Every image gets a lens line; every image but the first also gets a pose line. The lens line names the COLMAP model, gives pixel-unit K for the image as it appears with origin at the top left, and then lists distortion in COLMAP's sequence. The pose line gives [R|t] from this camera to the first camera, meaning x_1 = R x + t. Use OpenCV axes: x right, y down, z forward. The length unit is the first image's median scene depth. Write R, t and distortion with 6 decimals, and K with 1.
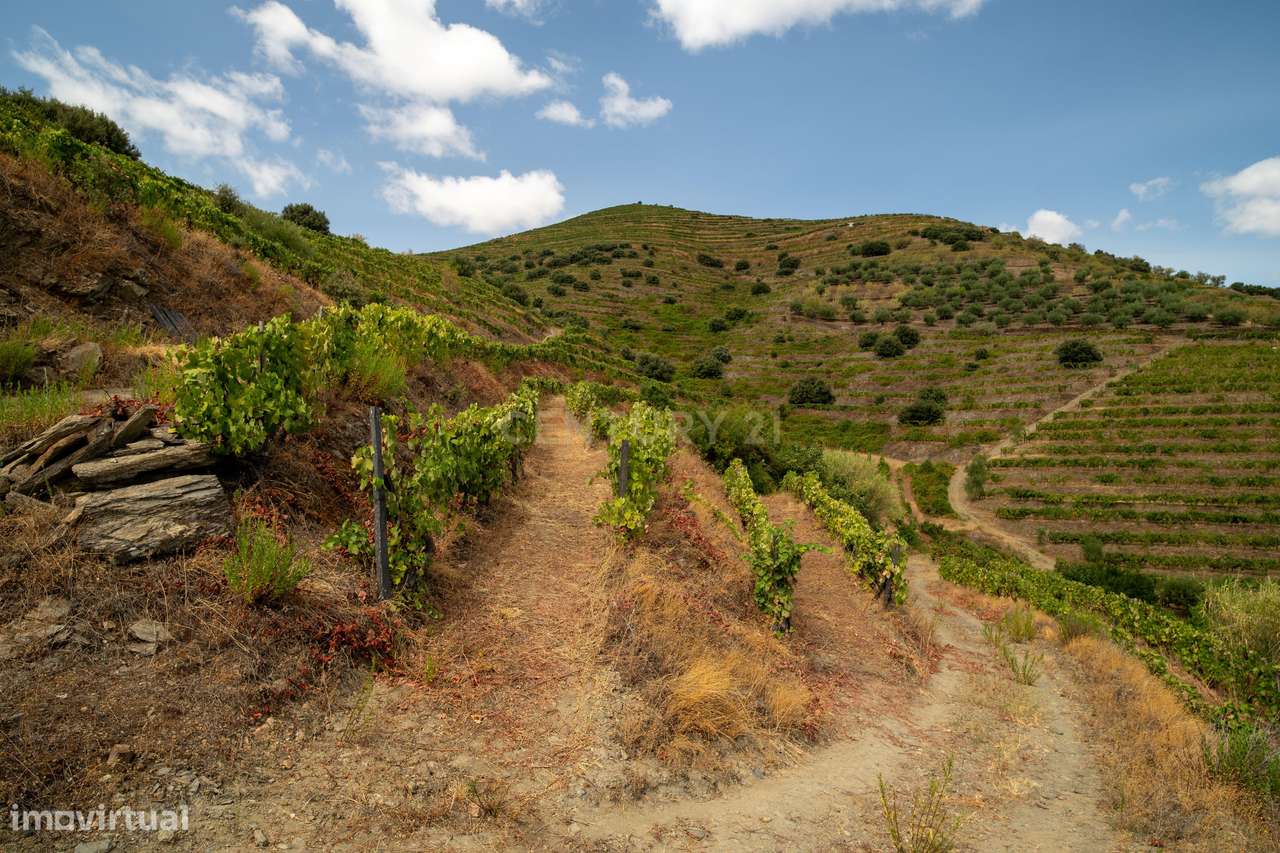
lens RADIAL K [[741.1, 0, 639.5], [0, 741.1, 414.6], [0, 0, 1]] dist [-0.034283, 0.026069]
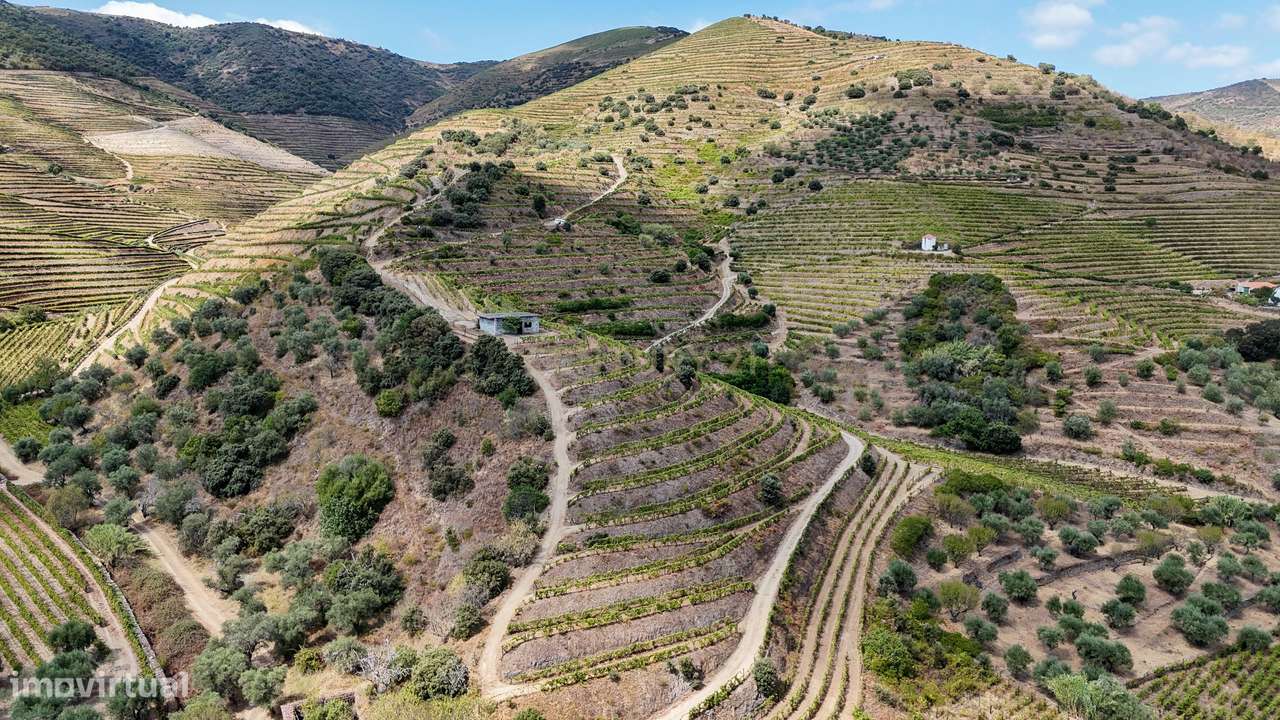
lens RADIAL K [[948.1, 0, 640.3], [0, 948.1, 369.8], [0, 0, 1]] dist [0.078110, -0.078003]
pose [[0.976175, 0.020345, -0.216029, 0.351426], [0.019358, 0.983459, 0.180096, -0.030683], [0.216119, -0.179987, 0.959634, -1.180968]]
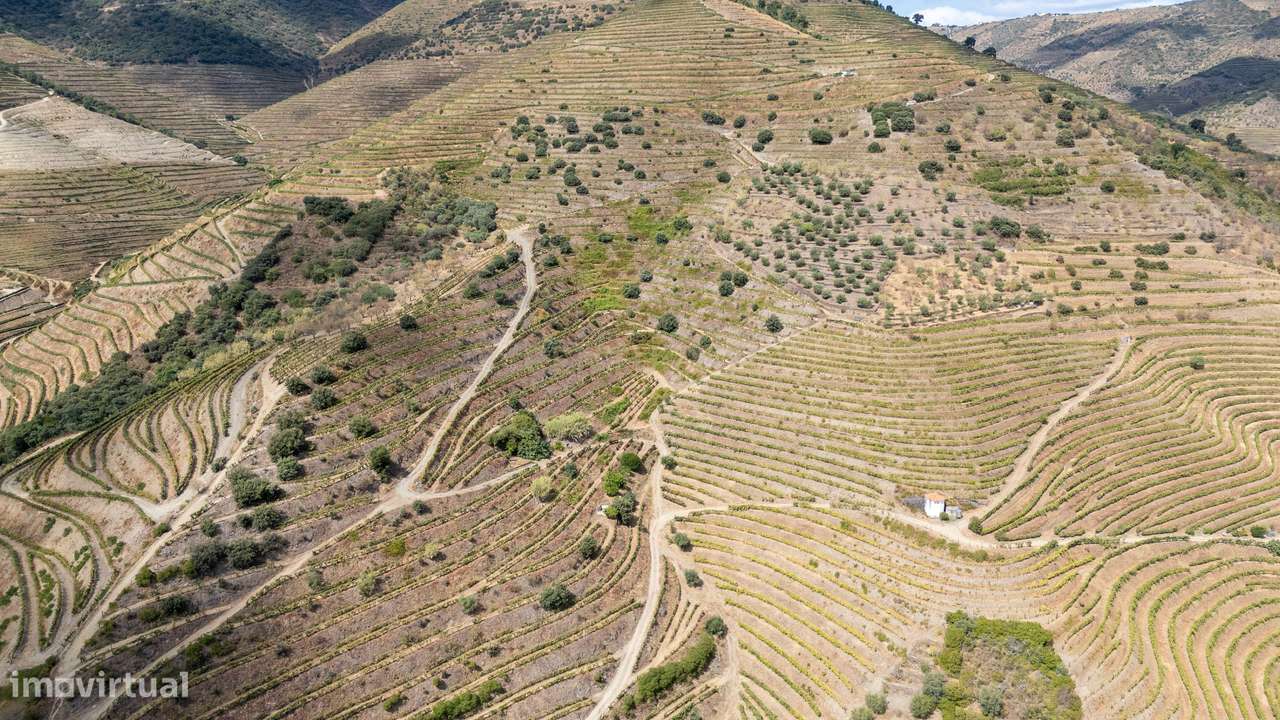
lens RADIAL K [[941.0, 0, 636.3], [0, 941.0, 373.1], [0, 0, 1]] dist [0.089143, -0.089116]
pose [[0.984974, 0.022448, -0.171236, 0.321070], [0.027696, 0.958153, 0.284915, -0.333646], [0.170466, -0.285376, 0.943134, -0.726743]]
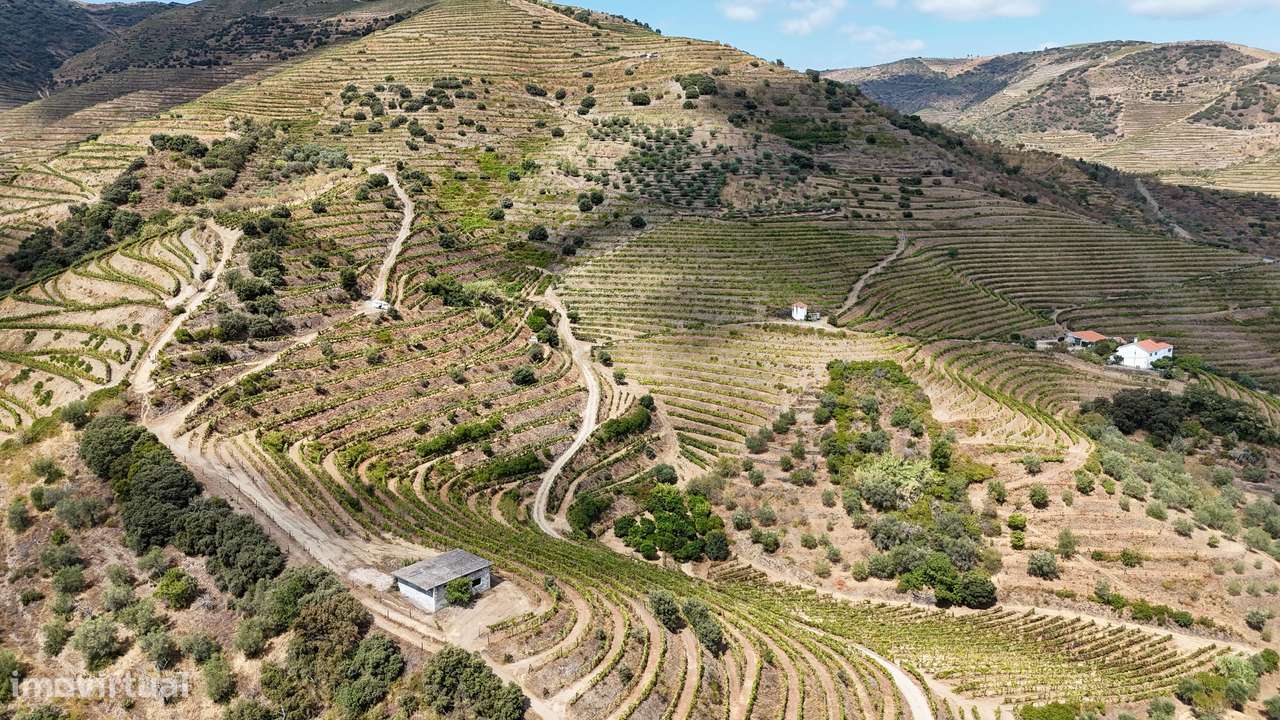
lens RADIAL K [[948.1, 0, 640.3], [0, 948.1, 369.8], [0, 0, 1]] dist [0.078110, -0.078003]
pose [[0.996009, -0.032731, 0.083038, 0.162971], [0.012625, 0.972644, 0.231956, -0.156518], [-0.088359, -0.229982, 0.969176, -0.971968]]
